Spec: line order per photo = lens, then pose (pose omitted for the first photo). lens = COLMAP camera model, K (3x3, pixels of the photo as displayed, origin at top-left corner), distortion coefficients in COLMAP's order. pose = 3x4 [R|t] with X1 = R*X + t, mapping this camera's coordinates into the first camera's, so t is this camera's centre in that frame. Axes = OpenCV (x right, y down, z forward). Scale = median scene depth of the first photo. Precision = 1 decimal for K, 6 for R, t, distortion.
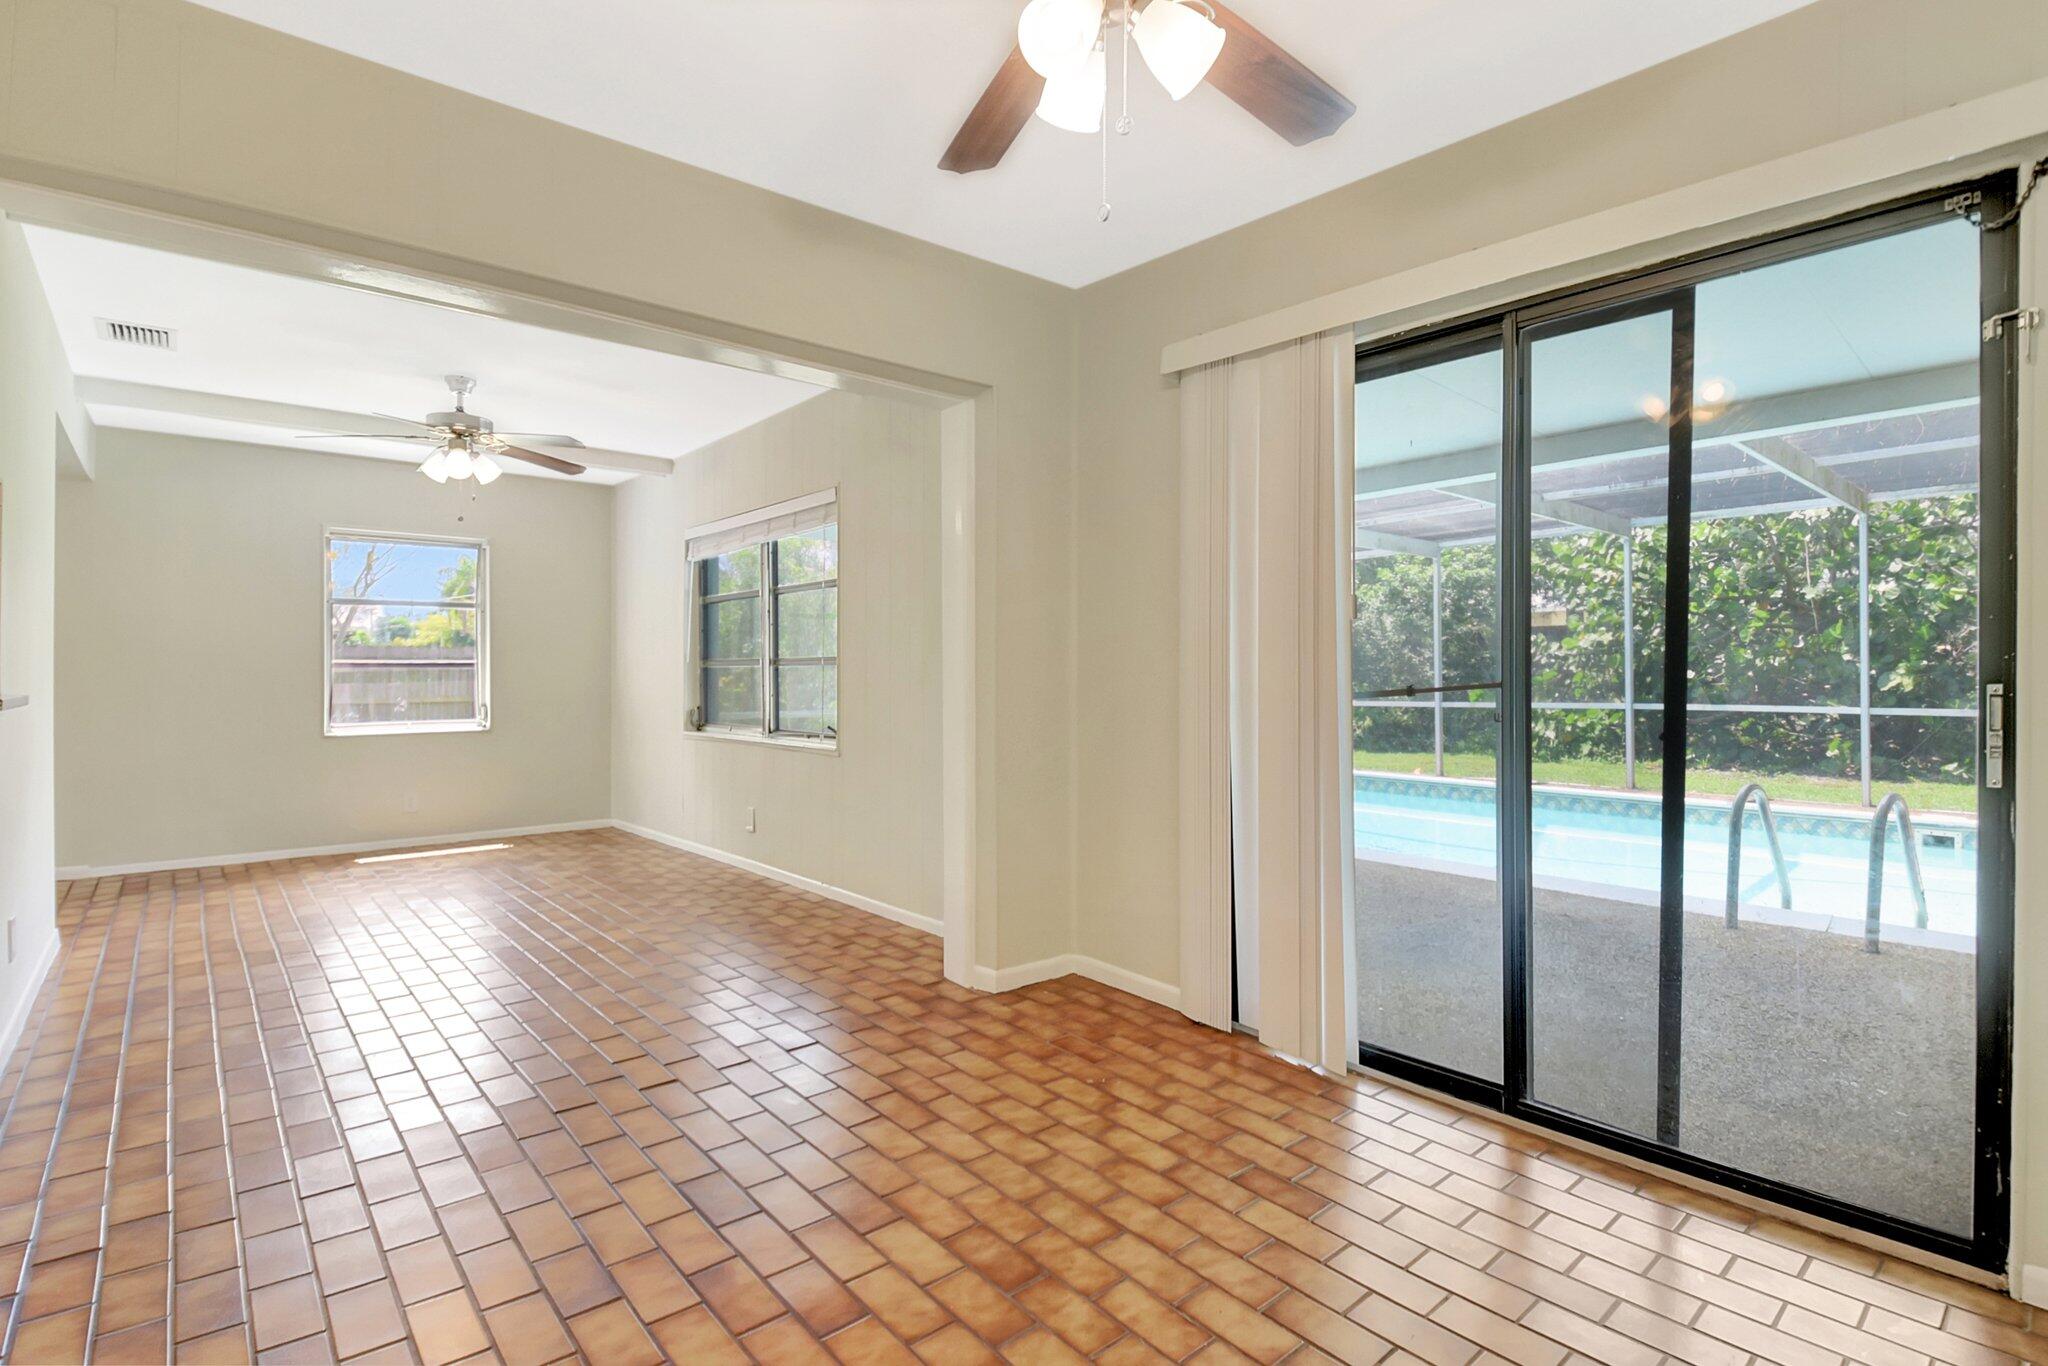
lens RADIAL K [[957.3, 0, 1009.0], [0, 957.3, 667.2], [0, 0, 1]] dist [0.021610, -0.002203]
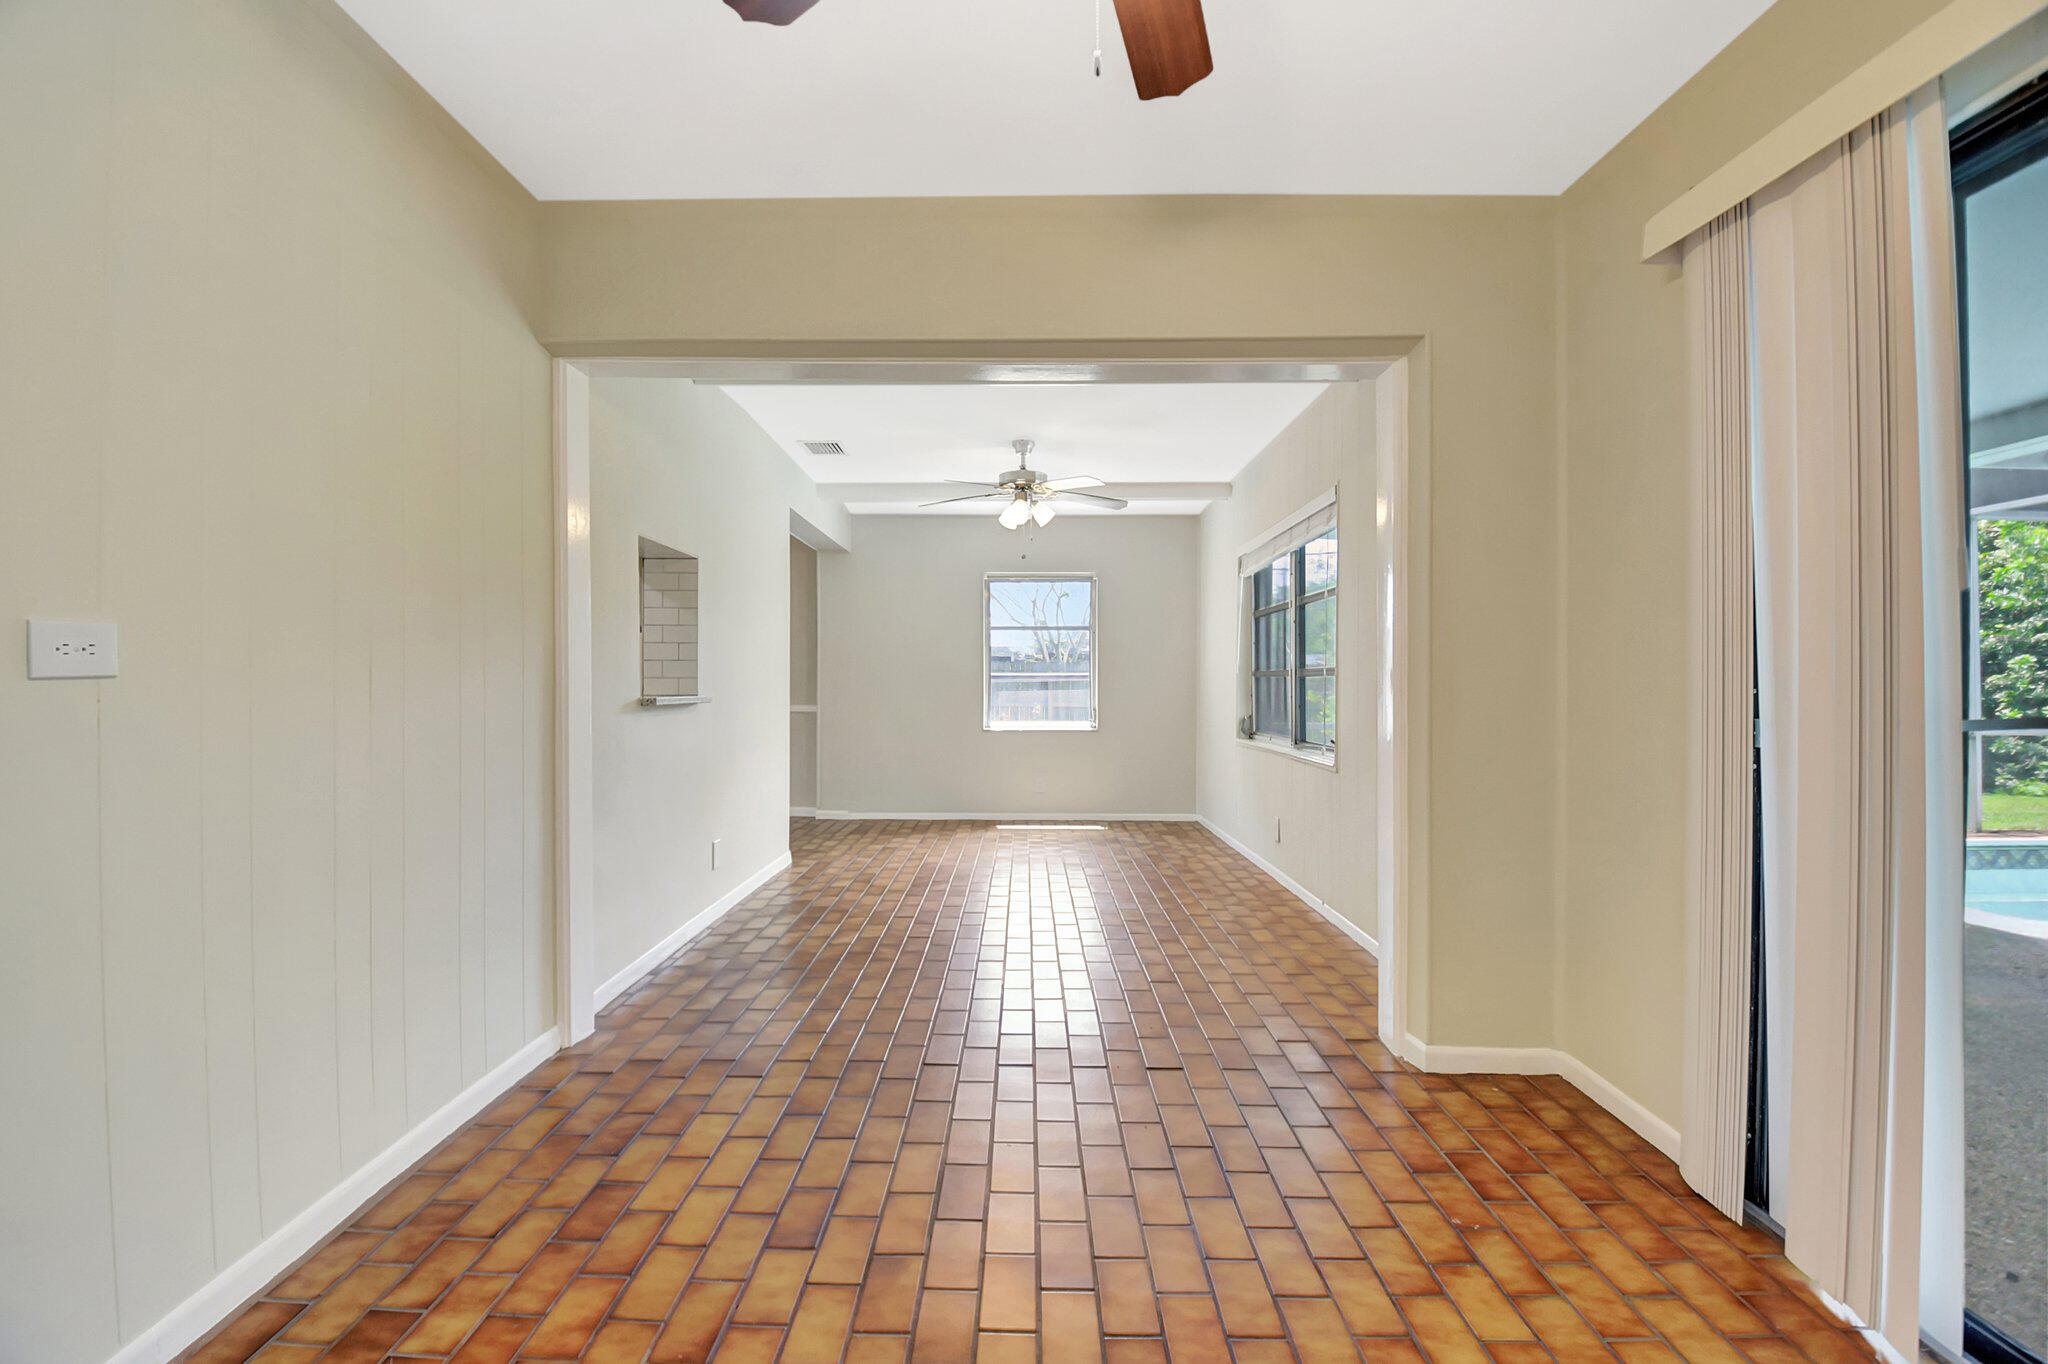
lens RADIAL K [[895.7, 0, 1021.7], [0, 895.7, 676.9], [0, 0, 1]] dist [0.000134, -0.012249]
pose [[0.762313, -0.000850, -0.647208, 0.217451], [0.000339, 1.000000, -0.000915, -0.000853], [0.647209, 0.000478, 0.762313, 0.183385]]
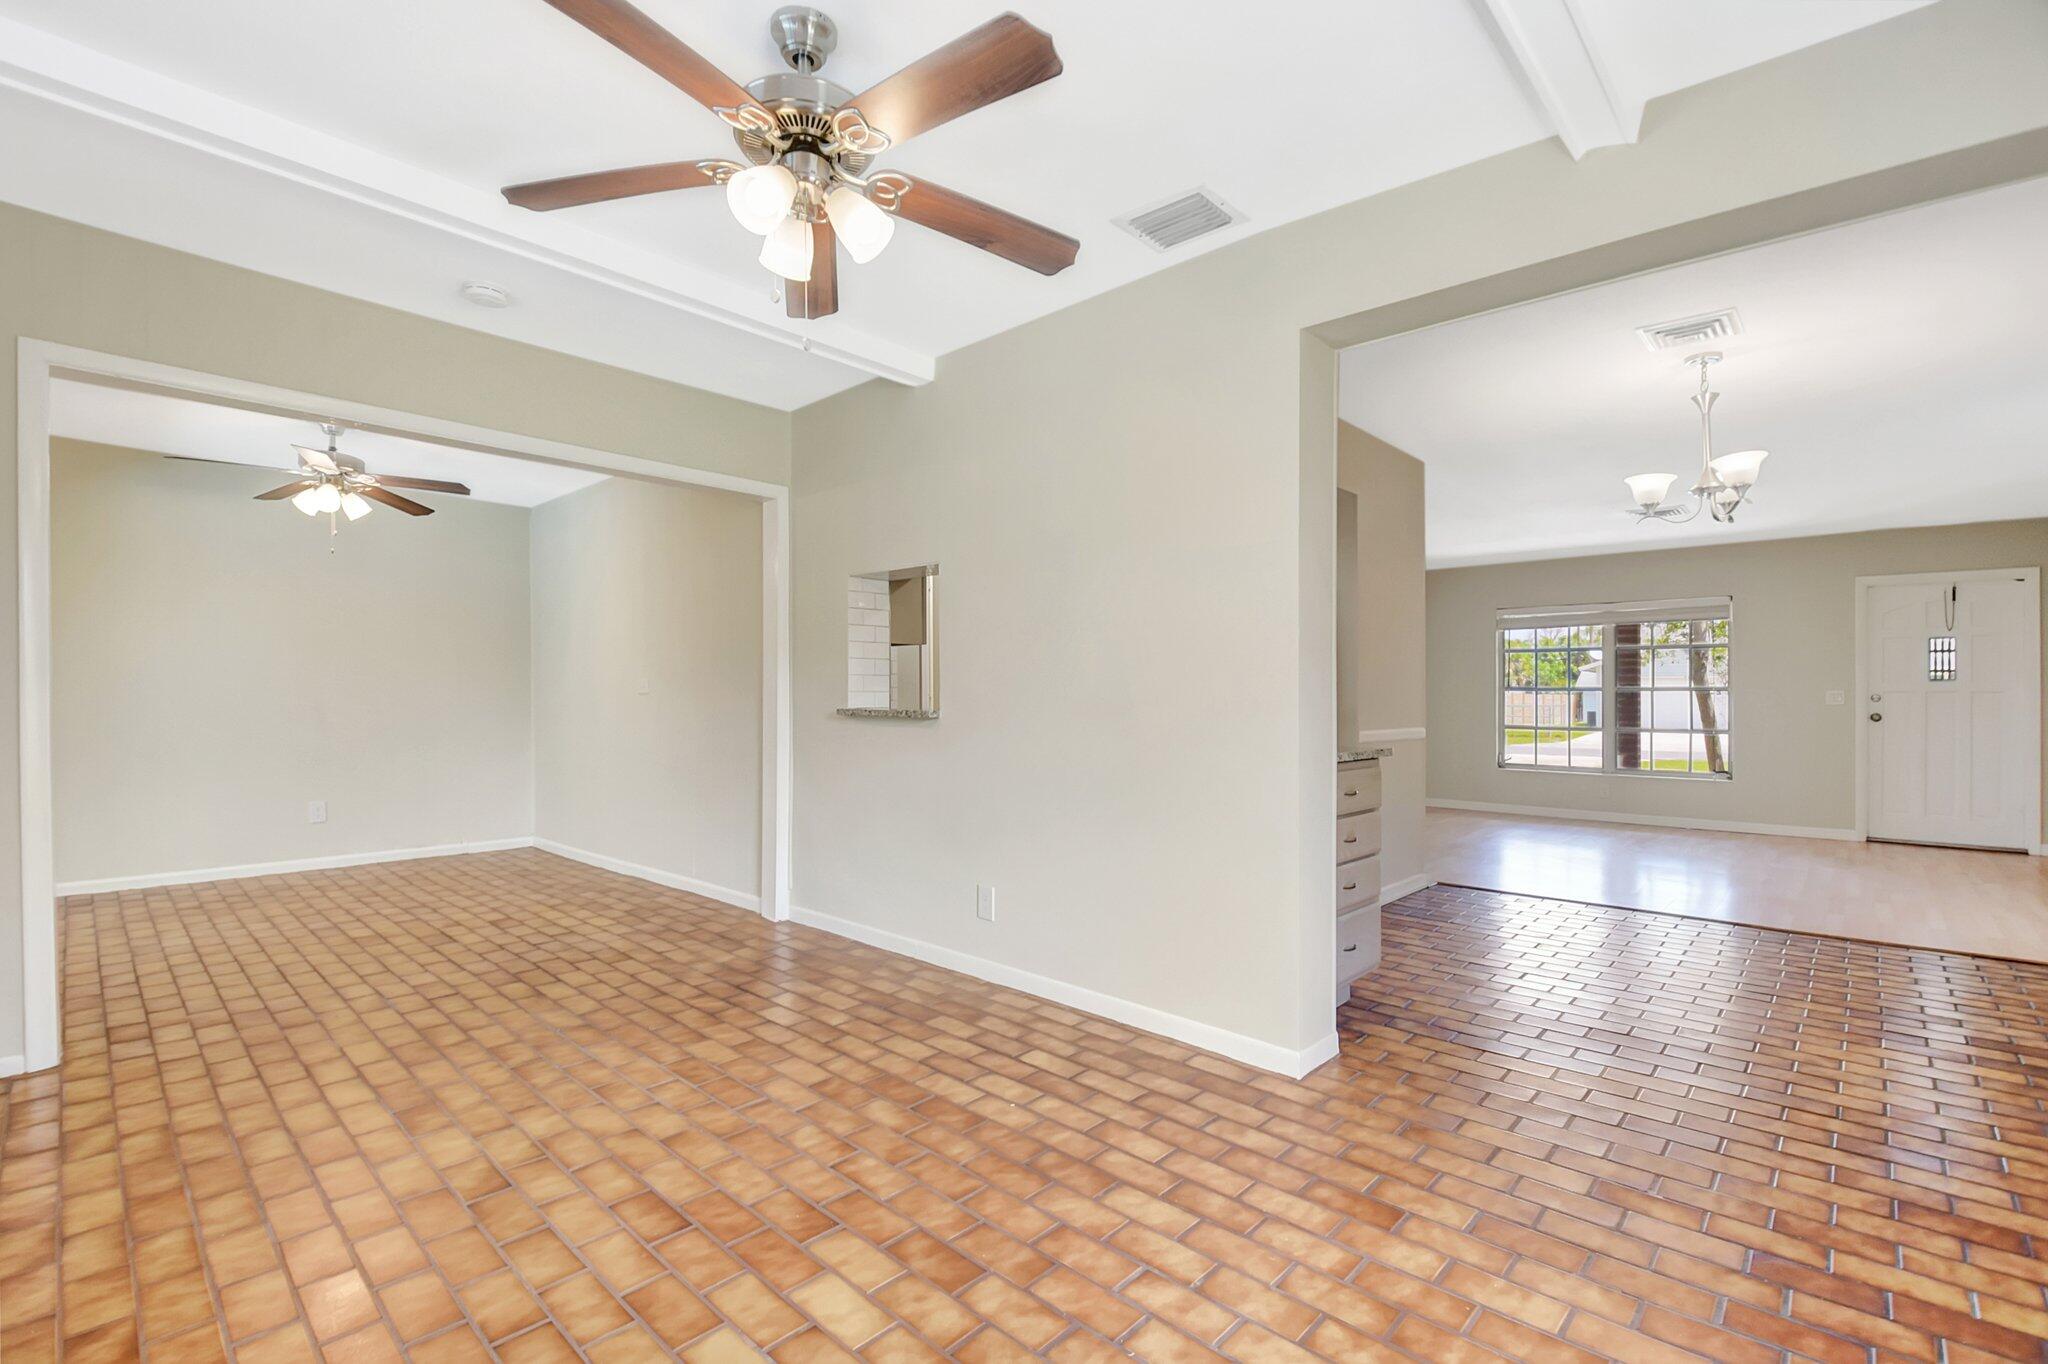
lens RADIAL K [[895.7, 0, 1028.4], [0, 895.7, 684.4], [0, 0, 1]] dist [0.000134, -0.012249]
pose [[-0.993171, -0.009234, -0.116303, -0.820046], [-0.006803, 0.999750, -0.021285, 0.012005], [0.116471, -0.020348, -0.992986, 1.902200]]
